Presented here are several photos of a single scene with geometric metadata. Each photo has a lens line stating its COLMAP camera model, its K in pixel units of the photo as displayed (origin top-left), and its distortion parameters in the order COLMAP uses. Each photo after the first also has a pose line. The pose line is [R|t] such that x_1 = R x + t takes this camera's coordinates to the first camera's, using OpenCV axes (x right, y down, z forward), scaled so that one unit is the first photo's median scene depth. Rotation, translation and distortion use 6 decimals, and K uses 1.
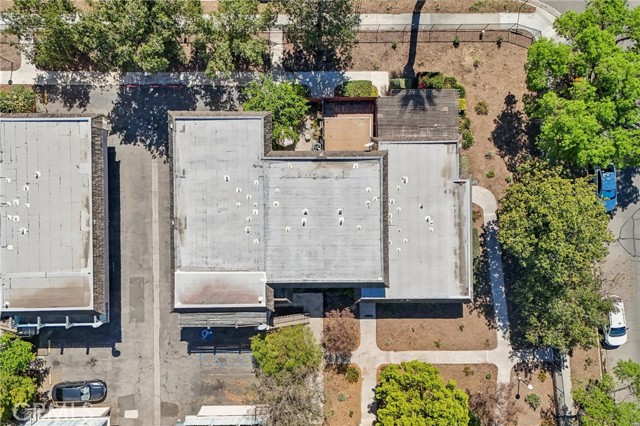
lens RADIAL K [[559.1, 0, 320.0], [0, 559.1, 213.0], [0, 0, 1]] dist [0.113671, -0.192648]
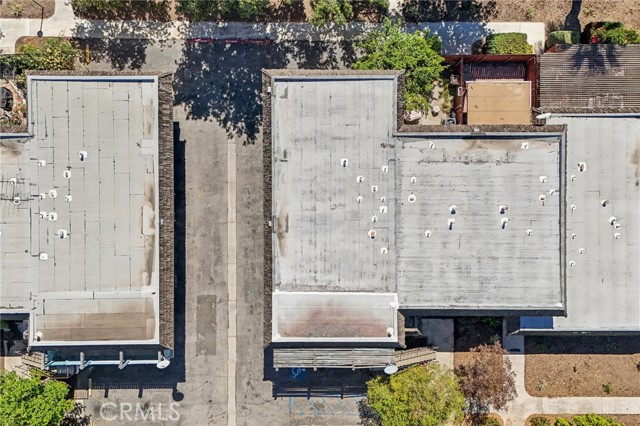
lens RADIAL K [[559.1, 0, 320.0], [0, 559.1, 213.0], [0, 0, 1]] dist [0.113671, -0.192648]
pose [[0.999969, 0.007021, 0.003637, -0.185072], [-0.007026, 0.999974, 0.001513, 0.001853], [-0.003627, -0.001539, 0.999992, 0.261174]]
